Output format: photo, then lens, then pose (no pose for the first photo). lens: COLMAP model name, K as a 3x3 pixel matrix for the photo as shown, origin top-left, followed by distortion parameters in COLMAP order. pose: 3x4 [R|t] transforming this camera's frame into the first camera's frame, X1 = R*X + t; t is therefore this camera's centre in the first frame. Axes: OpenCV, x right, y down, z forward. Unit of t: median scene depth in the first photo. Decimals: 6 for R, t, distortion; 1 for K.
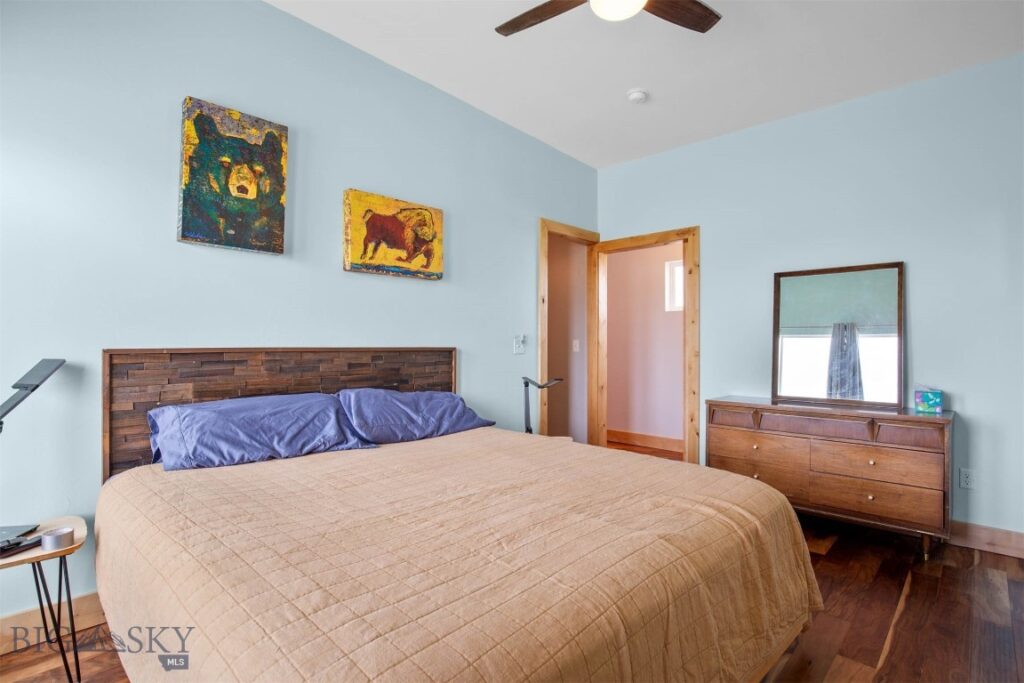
lens RADIAL K [[493.5, 0, 507.1], [0, 493.5, 340.0], [0, 0, 1]] dist [0.001749, -0.000460]
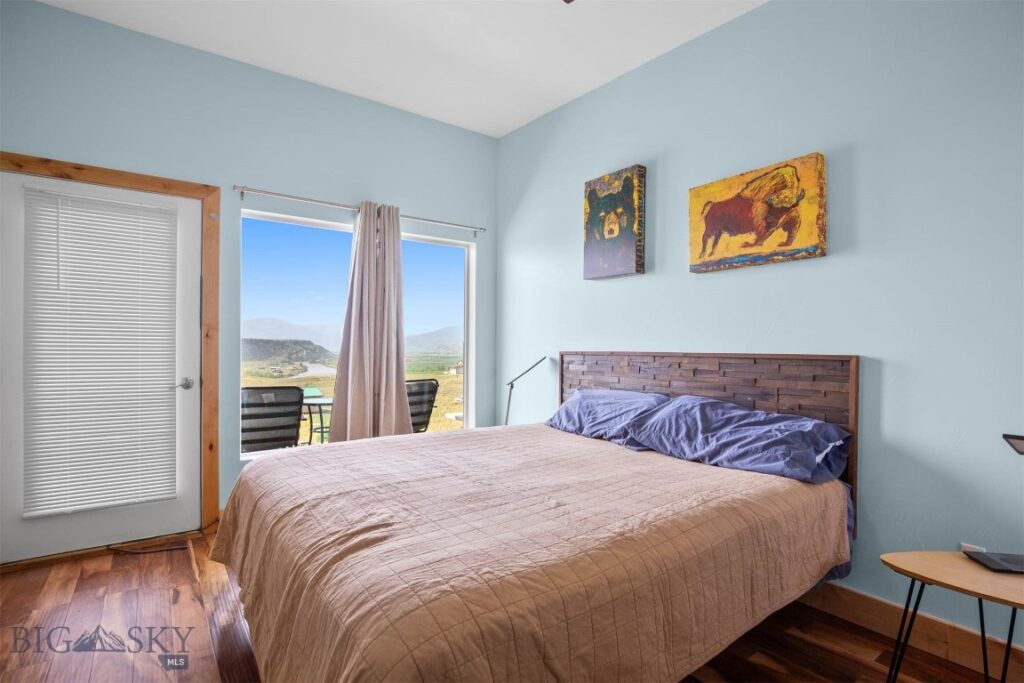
lens RADIAL K [[493.5, 0, 511.6], [0, 493.5, 347.4], [0, 0, 1]] dist [0.001749, -0.000460]
pose [[-0.131522, -0.002066, -0.991311, 0.658423], [0.003705, 0.999990, -0.002575, 0.005491], [0.991306, -0.004011, -0.131513, 0.743918]]
